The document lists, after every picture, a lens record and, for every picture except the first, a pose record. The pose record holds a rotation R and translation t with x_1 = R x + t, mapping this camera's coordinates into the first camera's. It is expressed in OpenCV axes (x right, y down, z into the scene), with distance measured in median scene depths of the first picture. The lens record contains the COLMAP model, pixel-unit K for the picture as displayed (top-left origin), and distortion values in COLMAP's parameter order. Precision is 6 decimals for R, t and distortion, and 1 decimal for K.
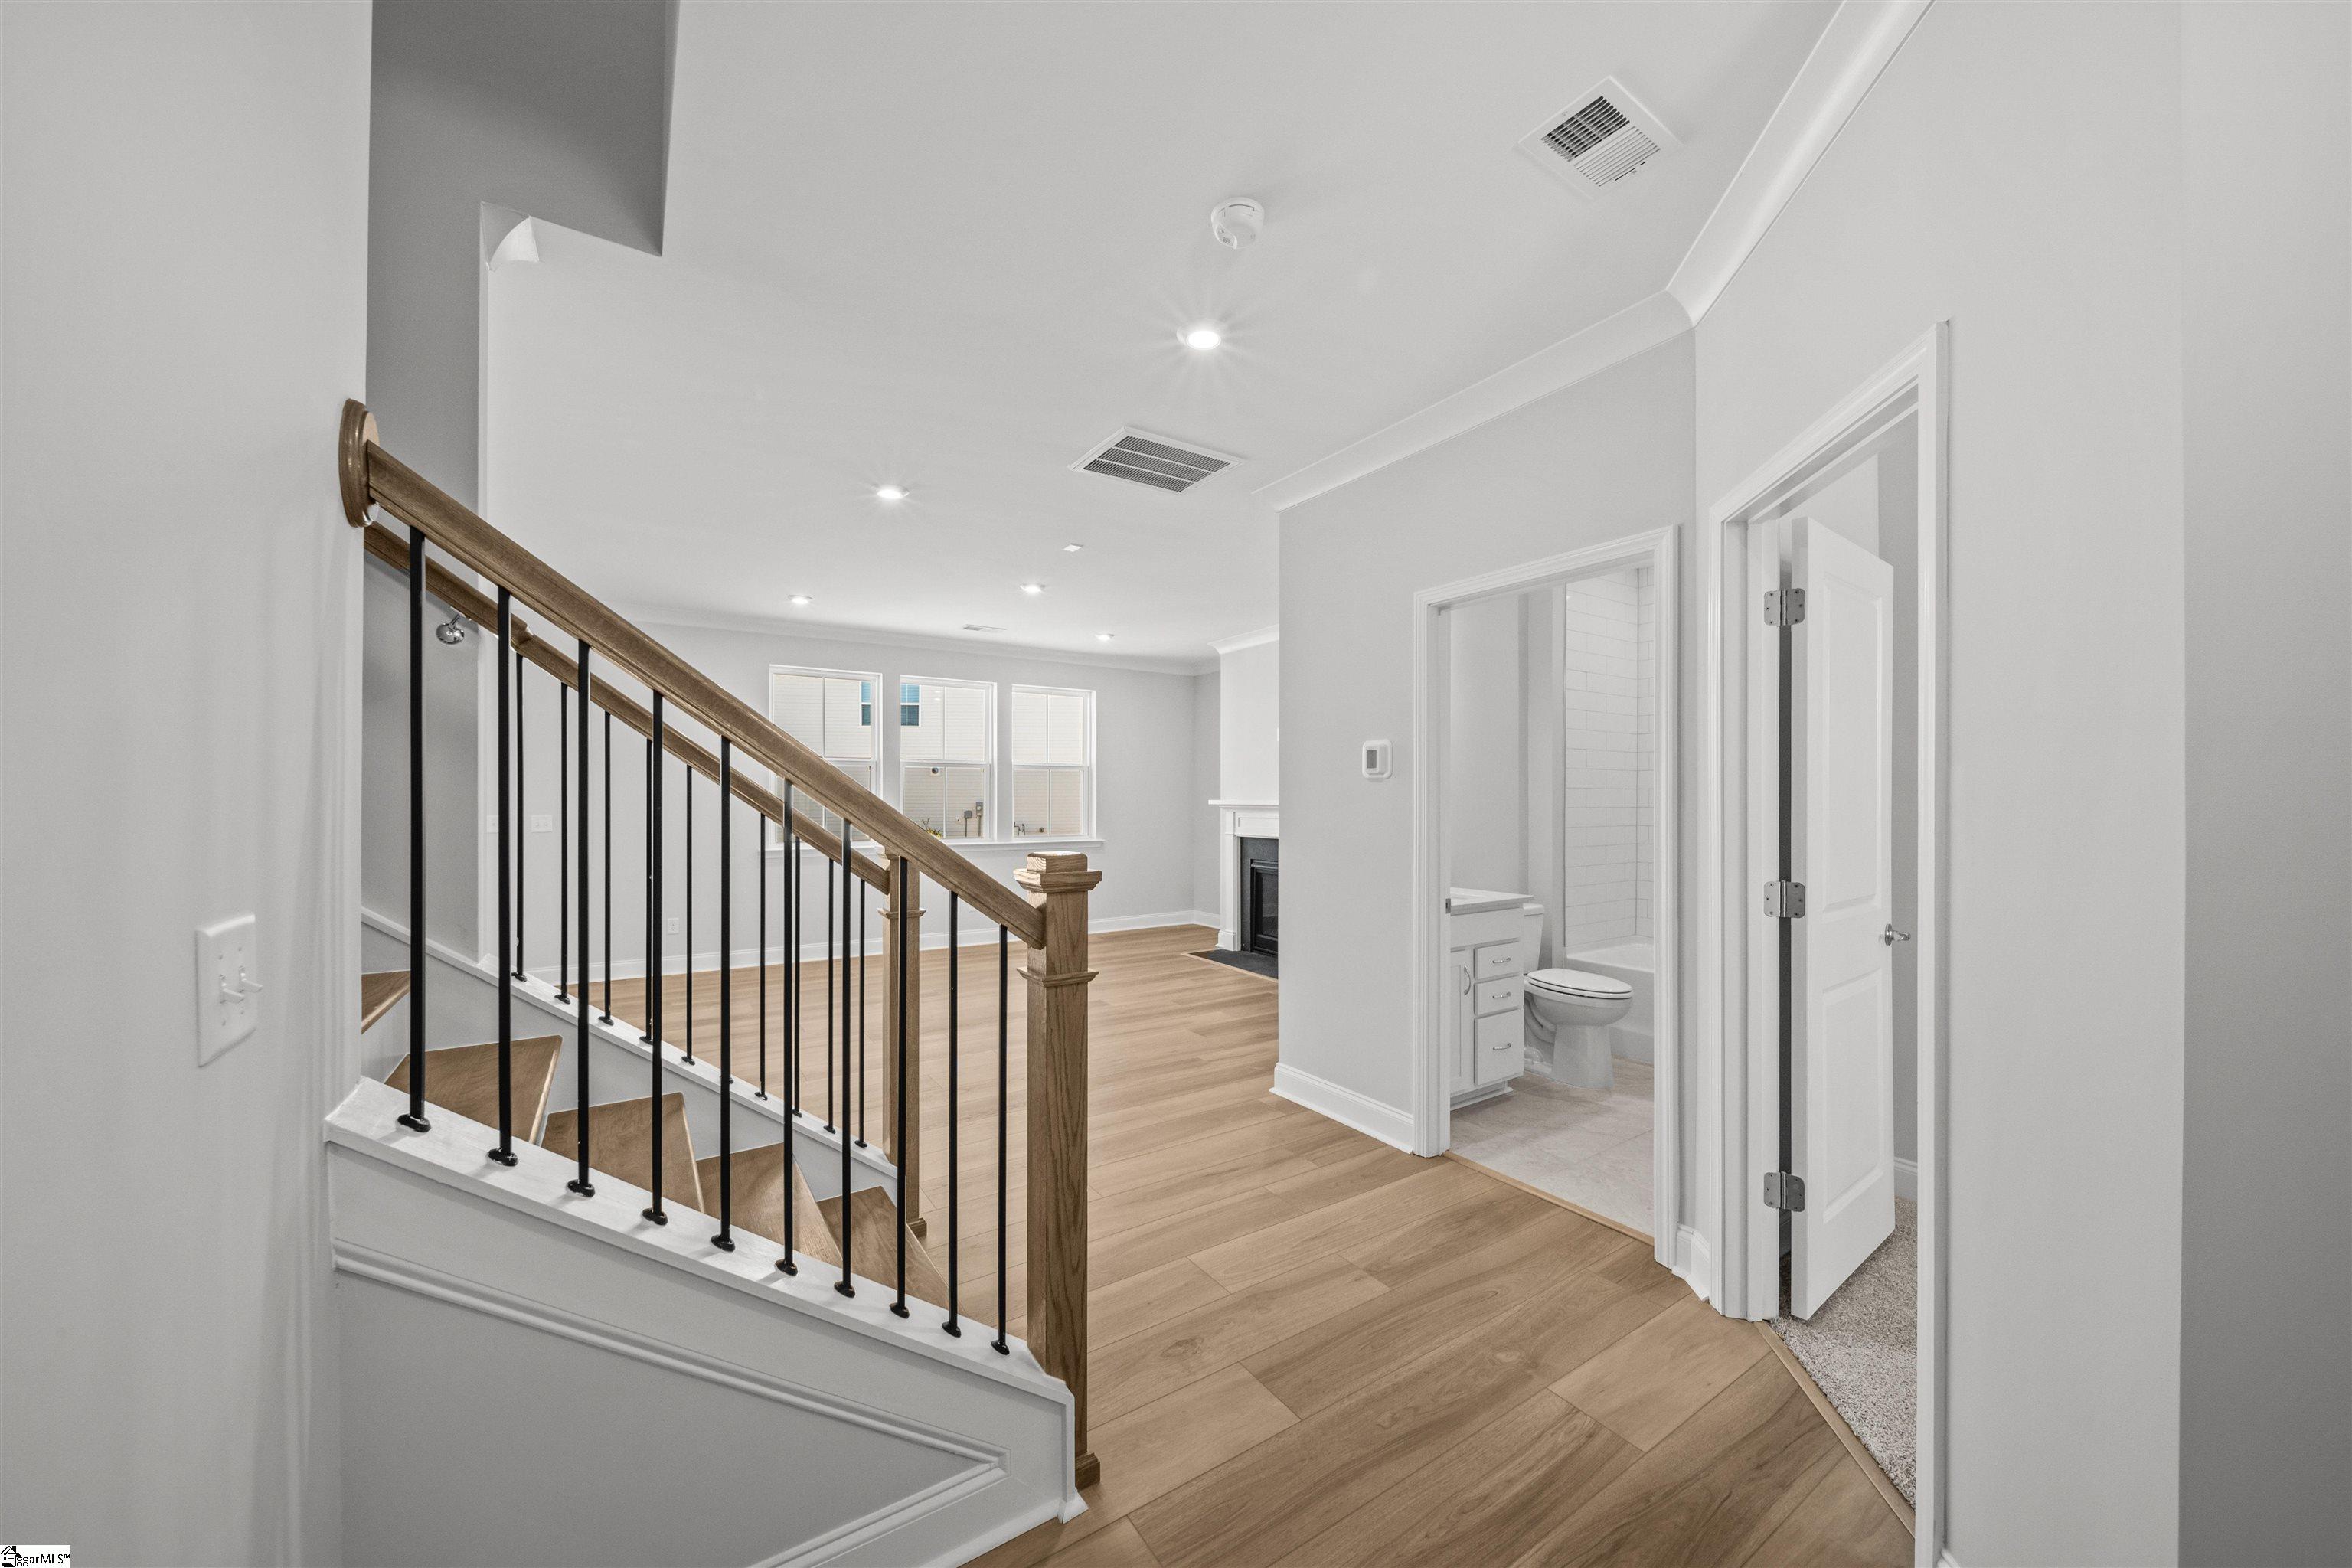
lens RADIAL K [[831.7, 0, 1179.0], [0, 831.7, 795.9], [0, 0, 1]] dist [-0.001592, -0.001673]
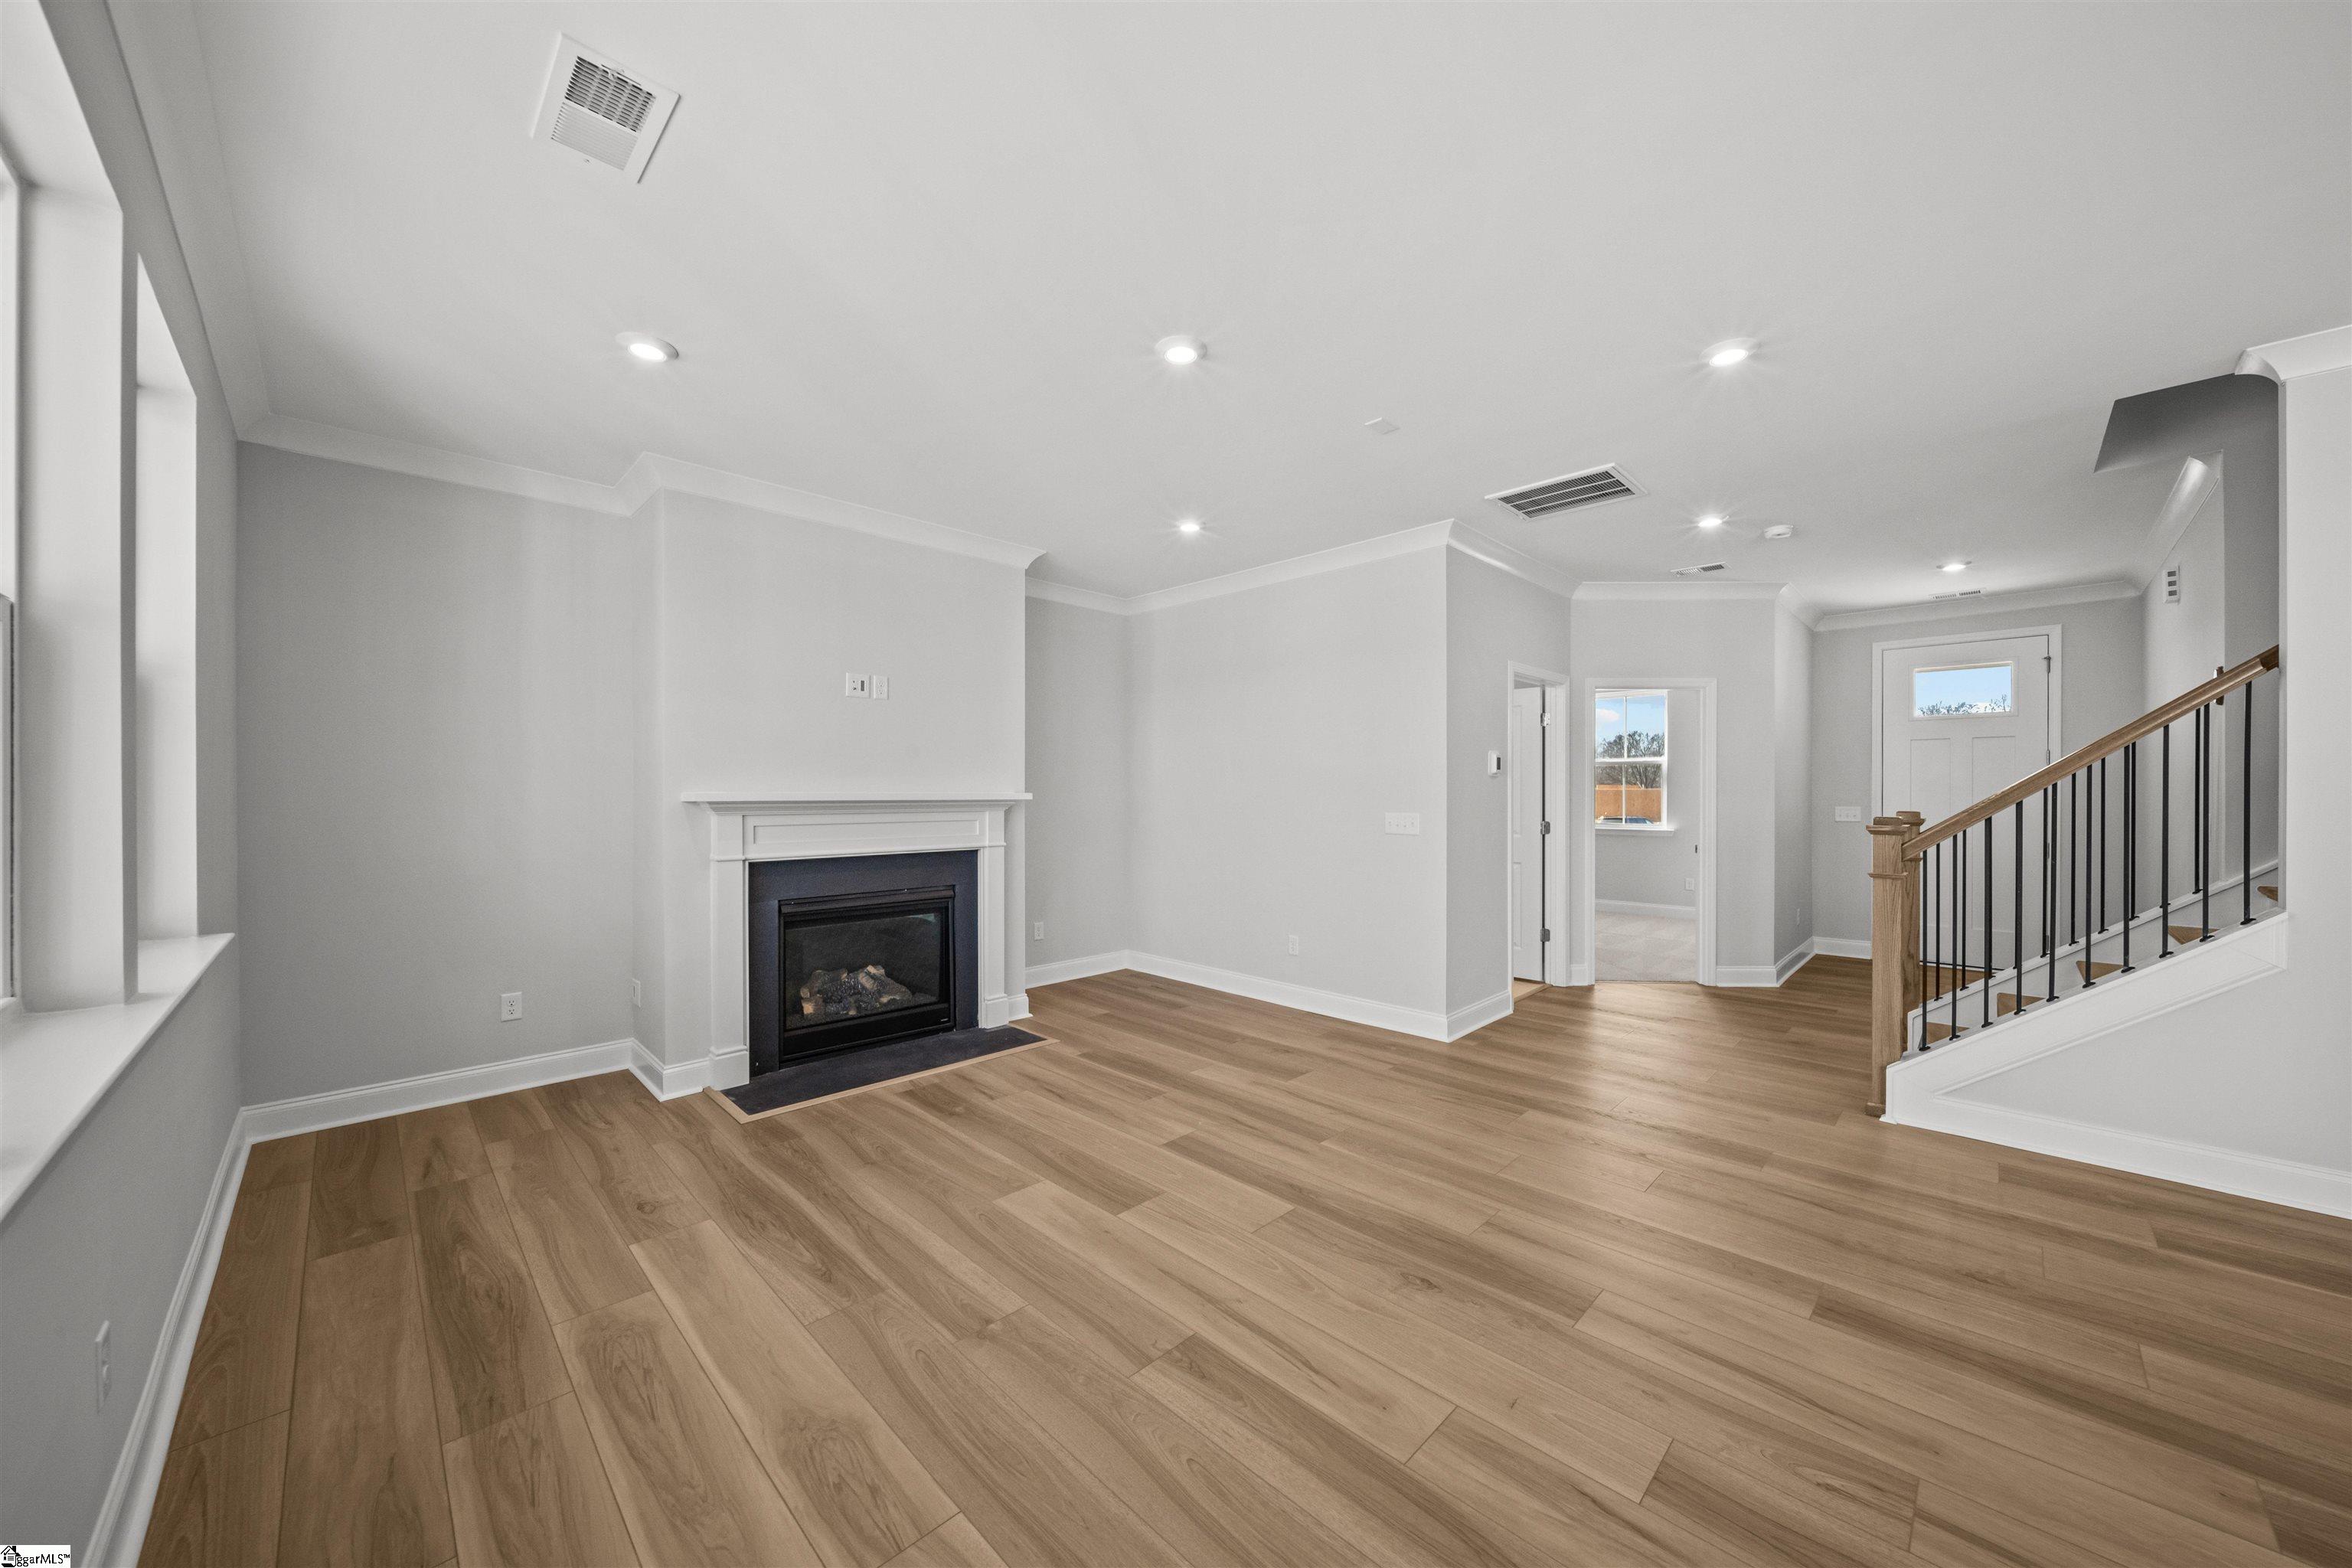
lens RADIAL K [[831.7, 0, 1175.6], [0, 831.7, 799.0], [0, 0, 1]] dist [-0.001592, -0.001673]
pose [[-0.201988, -0.004557, 0.979377, -0.497412], [-0.000717, 0.999990, 0.004505, 0.005177], [-0.979388, 0.000207, -0.201989, 0.842845]]
